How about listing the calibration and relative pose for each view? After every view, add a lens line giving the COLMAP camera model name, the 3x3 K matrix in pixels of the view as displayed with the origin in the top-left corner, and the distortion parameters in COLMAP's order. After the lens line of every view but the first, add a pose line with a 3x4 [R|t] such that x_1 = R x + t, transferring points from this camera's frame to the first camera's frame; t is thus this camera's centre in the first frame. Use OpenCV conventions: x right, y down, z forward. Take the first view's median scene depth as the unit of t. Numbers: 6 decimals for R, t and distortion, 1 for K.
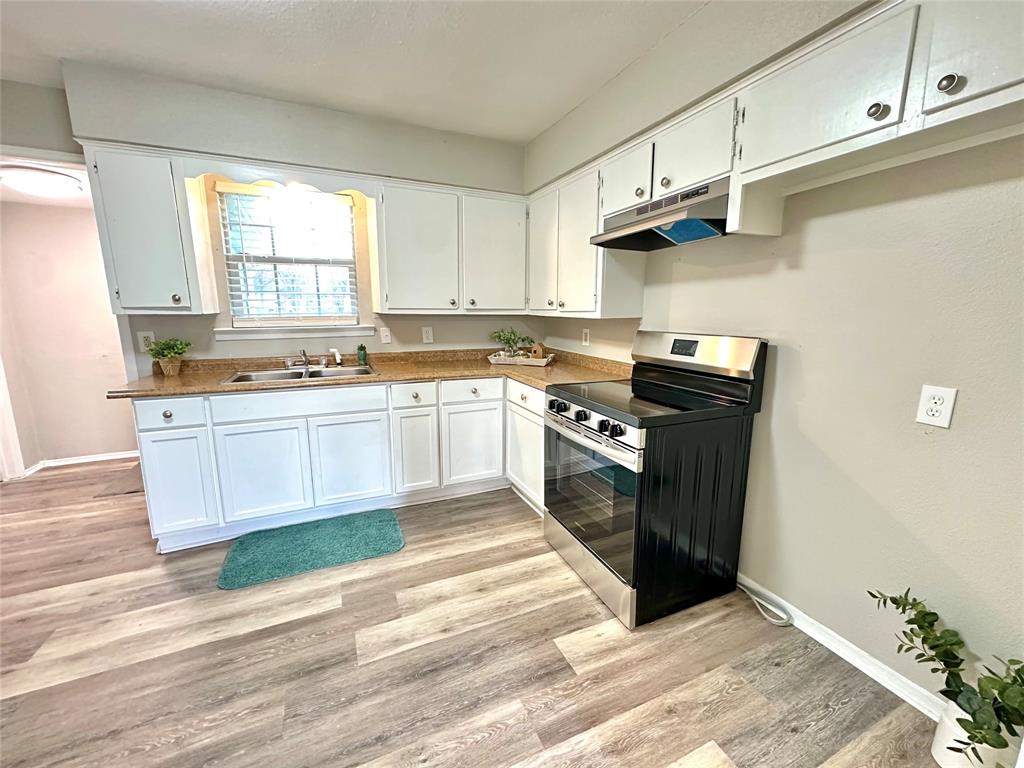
lens RADIAL K [[407.4, 0, 511.5], [0, 407.4, 383.6], [0, 0, 1]] dist [-0.003618, 0.000003]
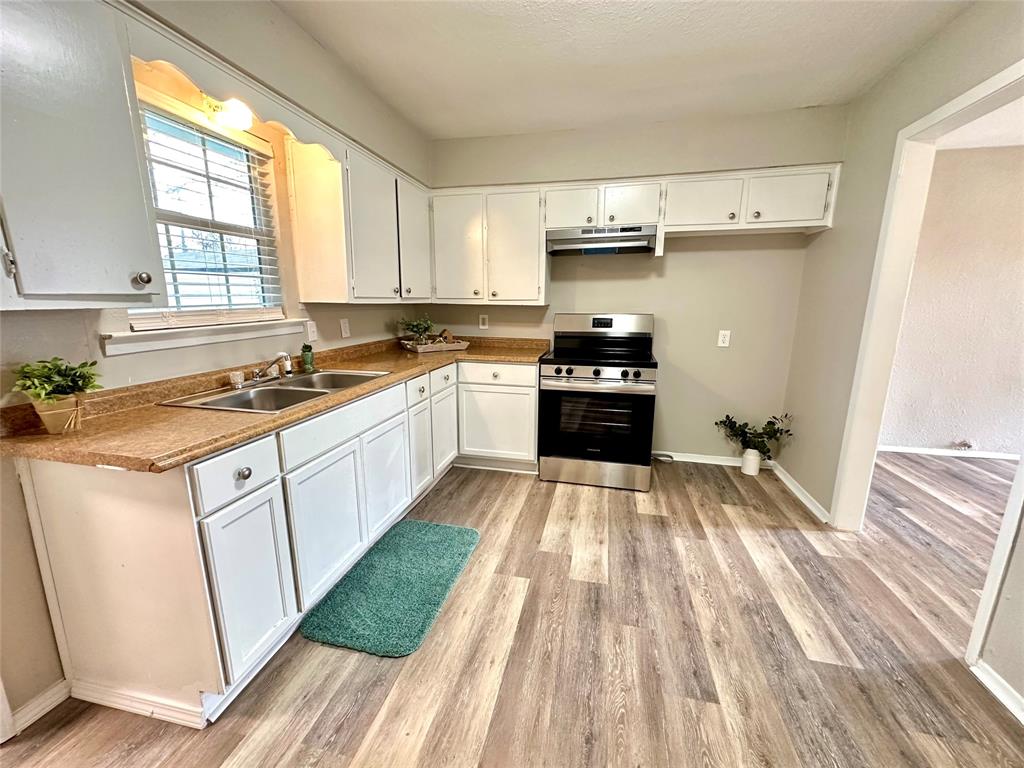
lens RADIAL K [[407.4, 0, 511.5], [0, 407.4, 383.6], [0, 0, 1]] dist [-0.003618, 0.000003]
pose [[0.610973, -0.163173, 0.774653, -1.098148], [0.140353, 0.985353, 0.096858, -0.062176], [-0.779111, 0.049547, 0.624925, 0.318239]]
